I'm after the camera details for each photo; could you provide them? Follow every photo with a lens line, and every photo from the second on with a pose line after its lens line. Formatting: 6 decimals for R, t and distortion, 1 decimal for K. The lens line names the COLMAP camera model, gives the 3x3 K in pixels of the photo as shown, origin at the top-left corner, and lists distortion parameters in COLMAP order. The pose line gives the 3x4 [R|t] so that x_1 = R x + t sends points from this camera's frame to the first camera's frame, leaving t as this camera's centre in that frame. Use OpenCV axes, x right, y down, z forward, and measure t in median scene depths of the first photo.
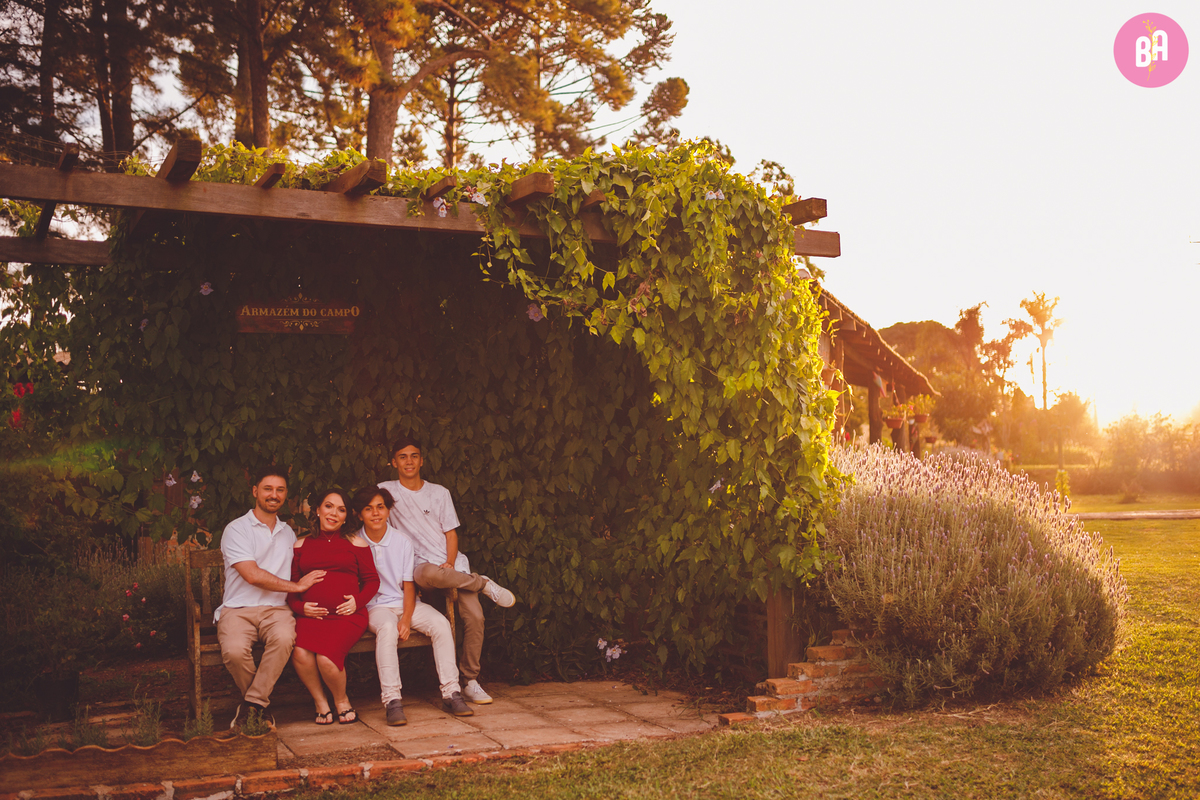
lens RADIAL K [[1176.4, 0, 600.0], [0, 1176.4, 400.0], [0, 0, 1]] dist [-0.012791, 0.023170]
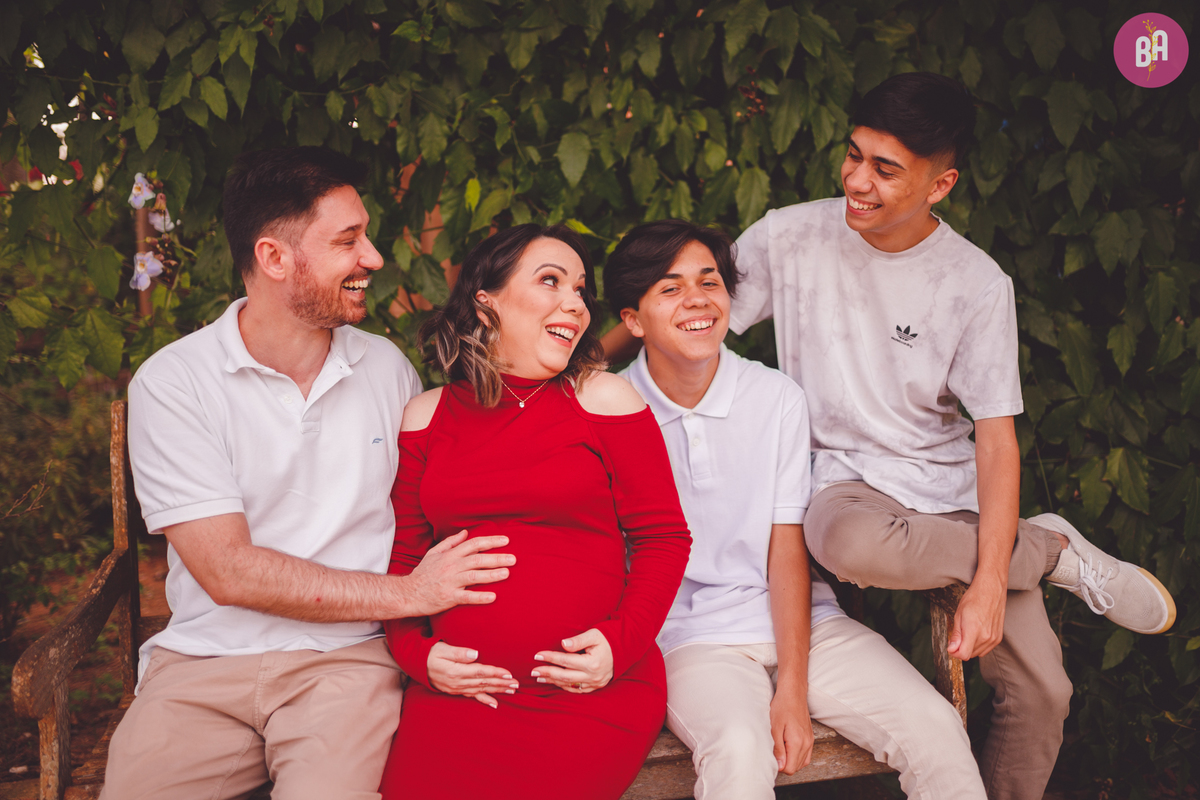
lens RADIAL K [[1176.4, 0, 600.0], [0, 1176.4, 400.0], [0, 0, 1]] dist [-0.012791, 0.023170]
pose [[0.963124, 0.039426, -0.266153, -0.131761], [0.014963, 0.979827, 0.199288, 0.057516], [0.268641, -0.195921, 0.943105, 0.705829]]
